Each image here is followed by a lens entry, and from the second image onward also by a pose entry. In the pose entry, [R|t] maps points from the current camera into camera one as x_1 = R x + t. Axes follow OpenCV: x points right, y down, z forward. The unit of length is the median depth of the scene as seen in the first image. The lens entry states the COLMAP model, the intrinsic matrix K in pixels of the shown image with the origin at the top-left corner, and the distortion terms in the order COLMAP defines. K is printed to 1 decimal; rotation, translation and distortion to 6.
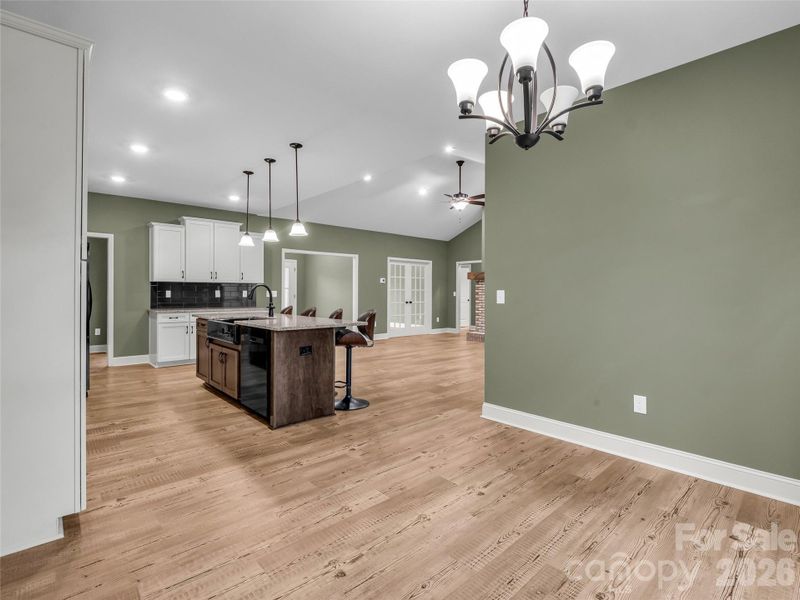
lens RADIAL K [[391.0, 0, 400.7], [0, 391.0, 293.7], [0, 0, 1]] dist [-0.016184, -0.003061]
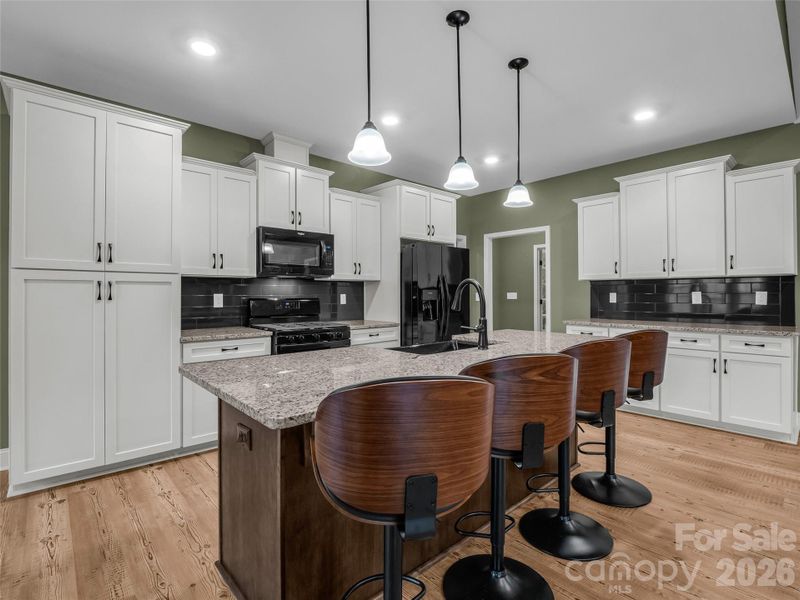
lens RADIAL K [[391.0, 0, 402.1], [0, 391.0, 297.1], [0, 0, 1]] dist [-0.016184, -0.003061]
pose [[-0.010947, 0.004103, -0.999932, 0.090437], [0.000793, 0.999991, 0.004094, -0.003206], [0.999940, -0.000748, -0.010950, 0.629612]]
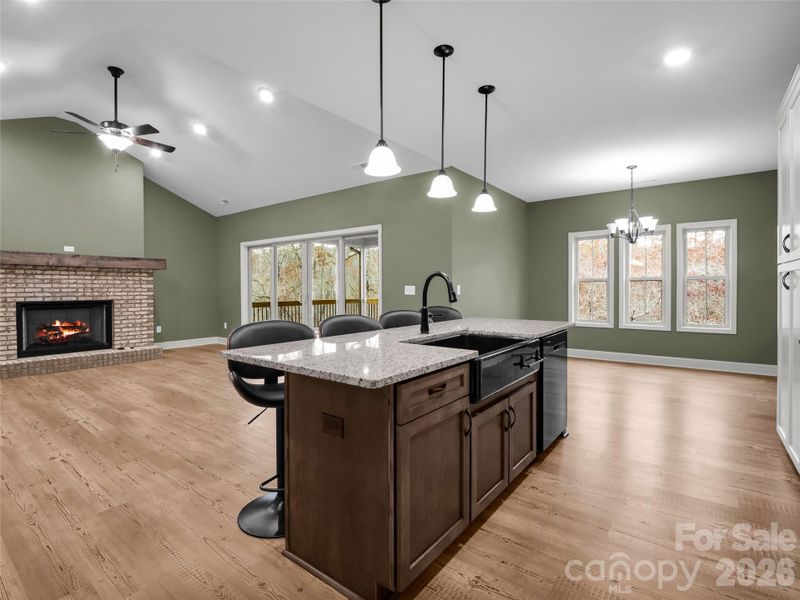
lens RADIAL K [[391.0, 0, 402.3], [0, 391.0, 293.3], [0, 0, 1]] dist [-0.016184, -0.003061]
pose [[-0.168669, -0.016385, 0.985537, -0.589086], [0.005318, 0.999832, 0.017533, -0.003500], [-0.985658, 0.008199, -0.168554, 0.775016]]
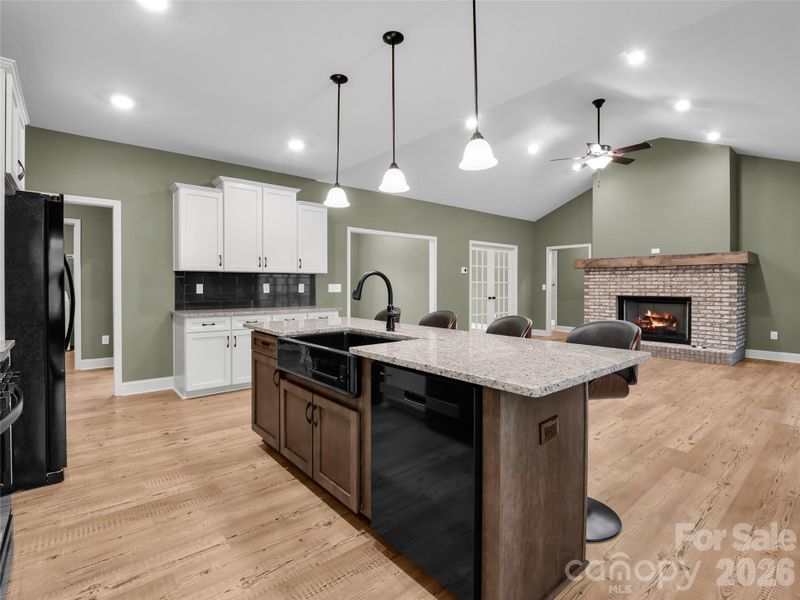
lens RADIAL K [[391.0, 0, 398.8], [0, 391.0, 289.3], [0, 0, 1]] dist [-0.016184, -0.003061]
pose [[0.998773, -0.002784, -0.049452, -0.203079], [0.003096, 0.999976, 0.006237, -0.001436], [0.049433, -0.006382, 0.998757, 0.314733]]
